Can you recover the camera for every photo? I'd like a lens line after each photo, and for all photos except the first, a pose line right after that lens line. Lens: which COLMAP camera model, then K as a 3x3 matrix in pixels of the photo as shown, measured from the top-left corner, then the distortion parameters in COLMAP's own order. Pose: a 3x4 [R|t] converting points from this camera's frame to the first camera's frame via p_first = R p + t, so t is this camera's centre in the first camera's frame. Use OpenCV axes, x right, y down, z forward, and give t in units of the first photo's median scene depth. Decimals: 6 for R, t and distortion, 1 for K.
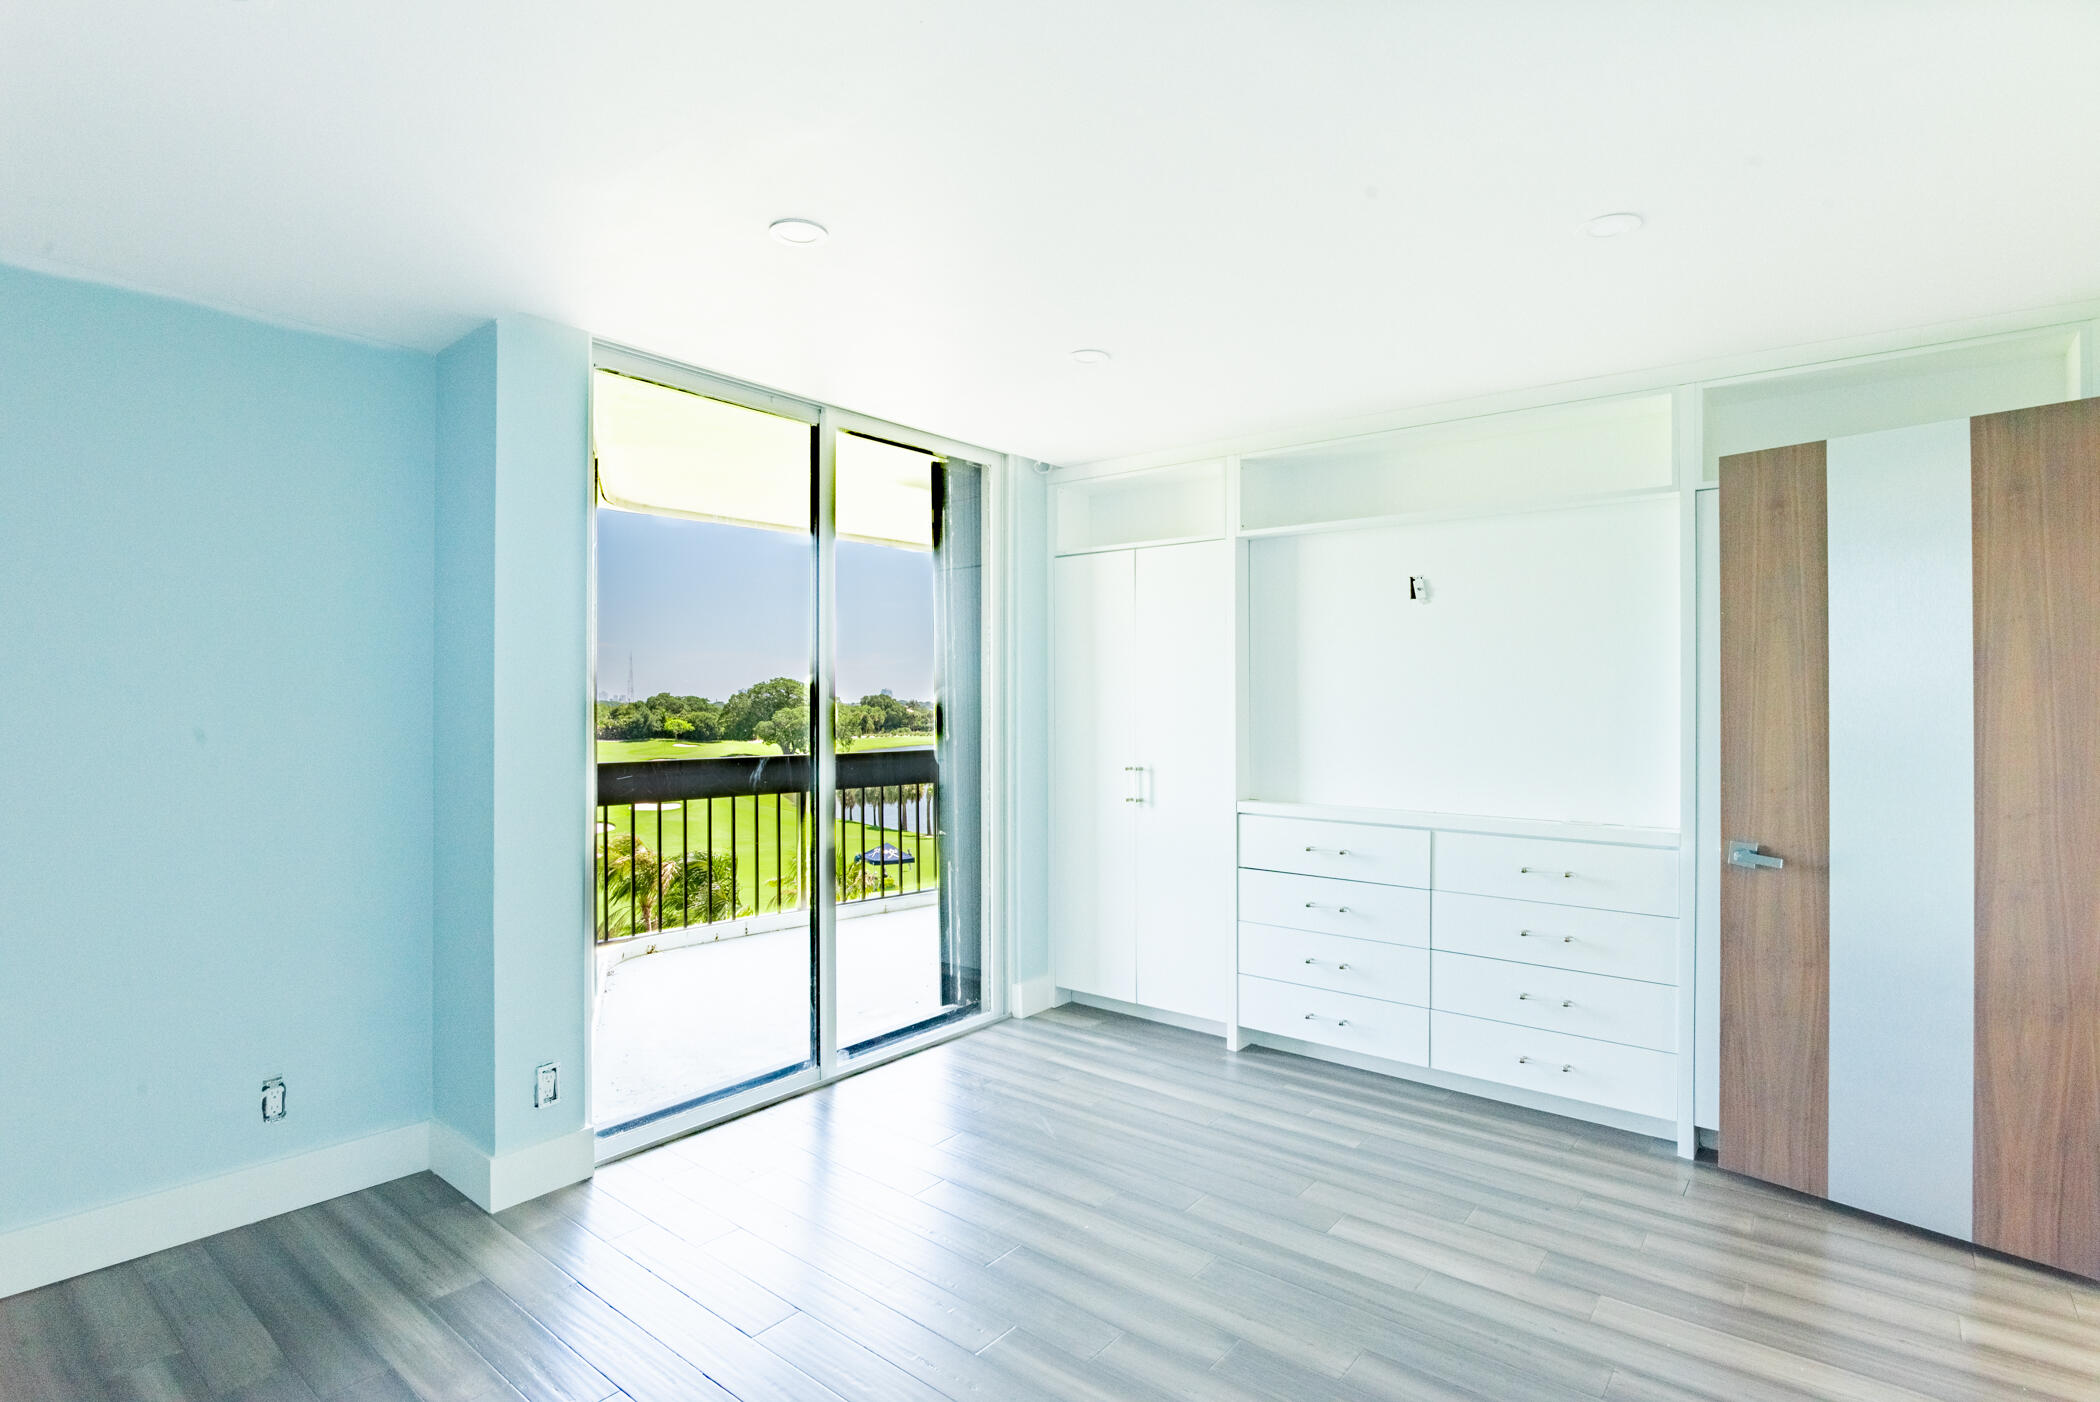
lens RADIAL K [[1026.4, 0, 1053.3], [0, 1026.4, 696.2], [0, 0, 1]] dist [-0.017190, -0.000554]
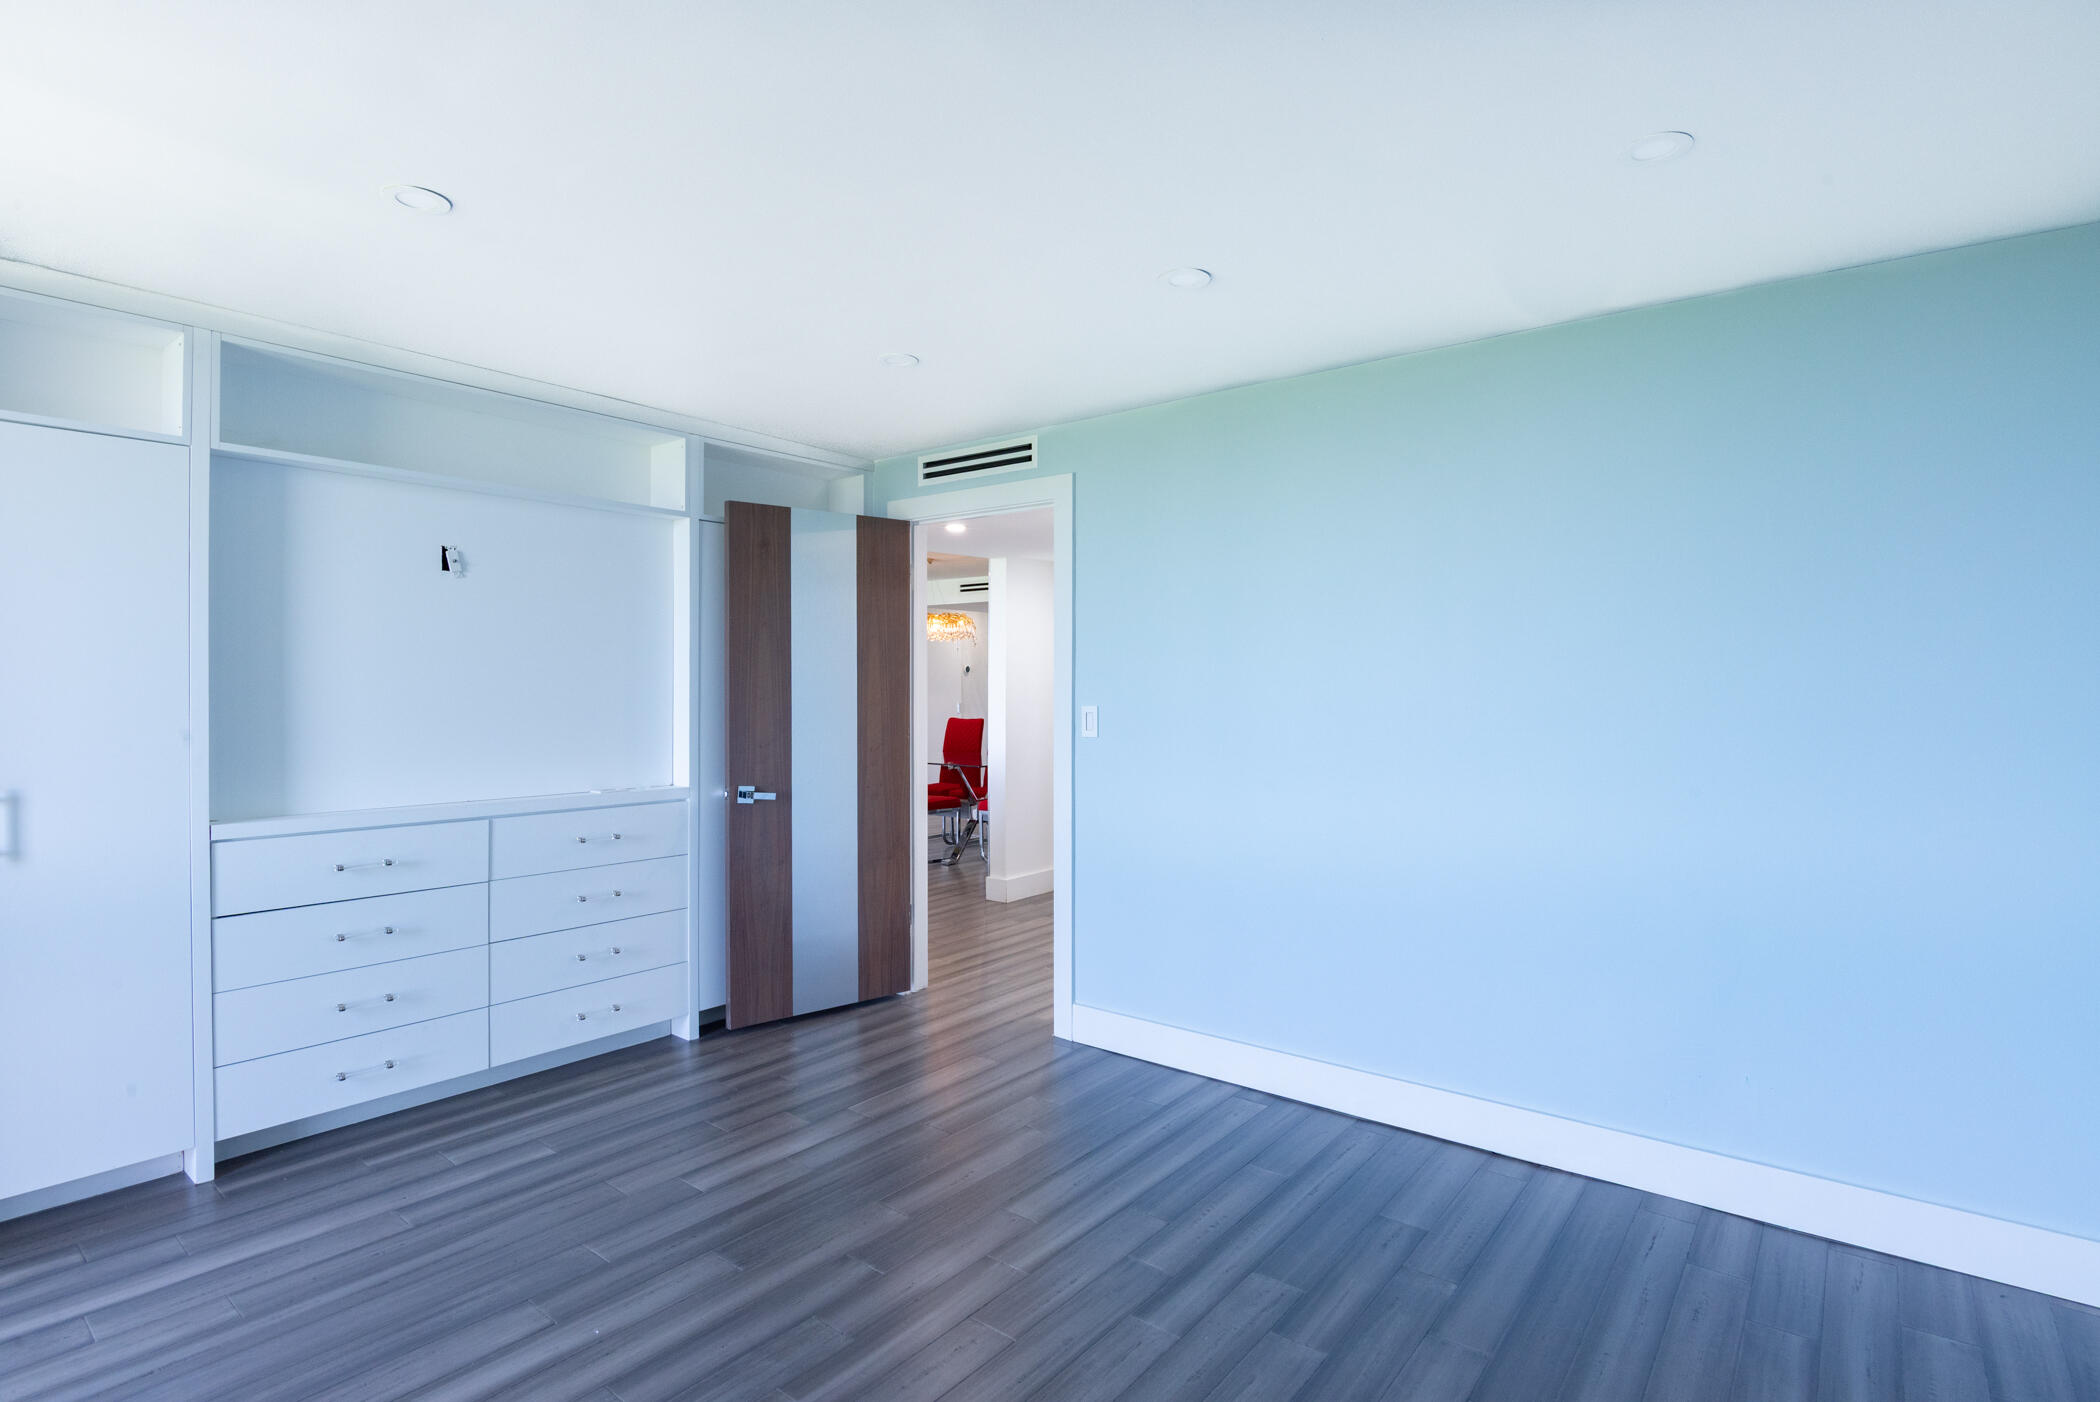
lens RADIAL K [[1004.1, 0, 1055.5], [0, 1004.1, 690.1], [0, 0, 1]] dist [-0.016949, -0.000121]
pose [[0.010500, -0.005371, 0.999930, -0.591663], [-0.007033, 0.999960, 0.005445, 0.002884], [-0.999920, -0.007090, 0.010462, 0.499165]]
